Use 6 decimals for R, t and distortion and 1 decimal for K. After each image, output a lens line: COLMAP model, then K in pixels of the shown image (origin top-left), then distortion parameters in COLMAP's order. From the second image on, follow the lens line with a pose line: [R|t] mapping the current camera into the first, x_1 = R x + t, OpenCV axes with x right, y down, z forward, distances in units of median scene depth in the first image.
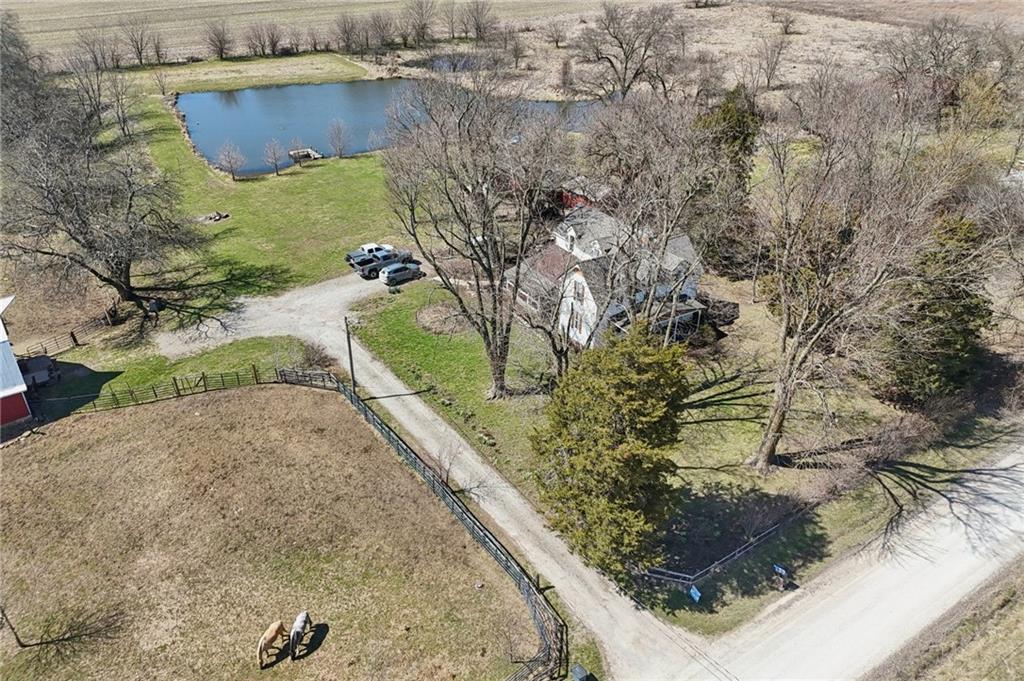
lens RADIAL K [[728.2, 0, 512.0], [0, 728.2, 340.5], [0, 0, 1]] dist [0.094565, -0.167647]
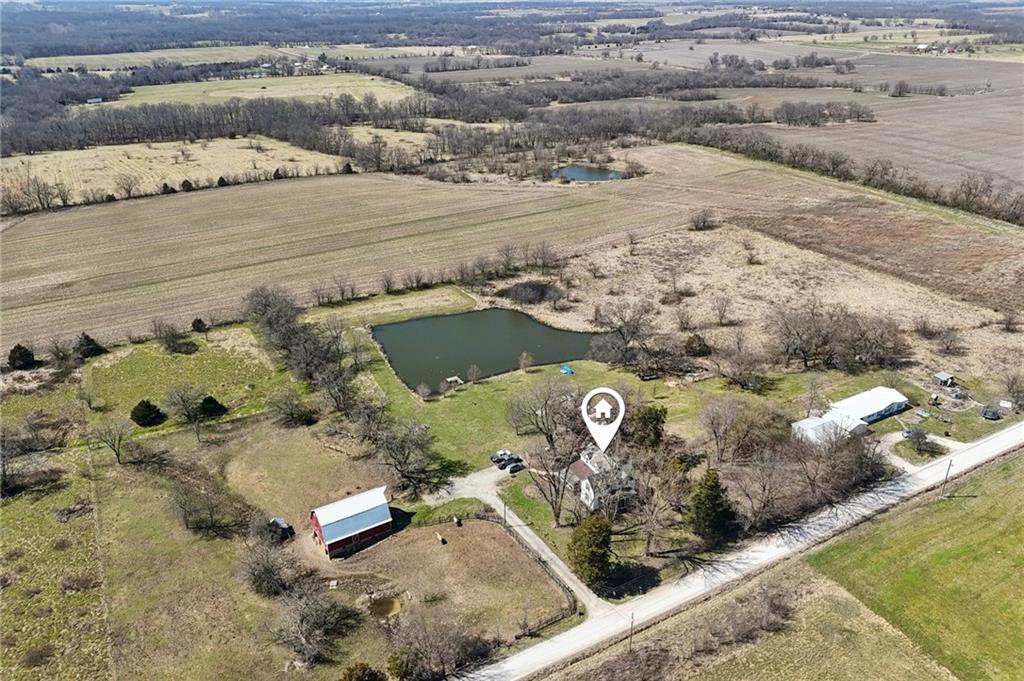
lens RADIAL K [[728.2, 0, 512.0], [0, 728.2, 340.5], [0, 0, 1]] dist [0.094565, -0.167647]
pose [[0.997216, 0.012701, -0.073477, 0.005811], [-0.021144, 0.993106, -0.115296, -0.275690], [0.071506, 0.116529, 0.990610, -1.674589]]
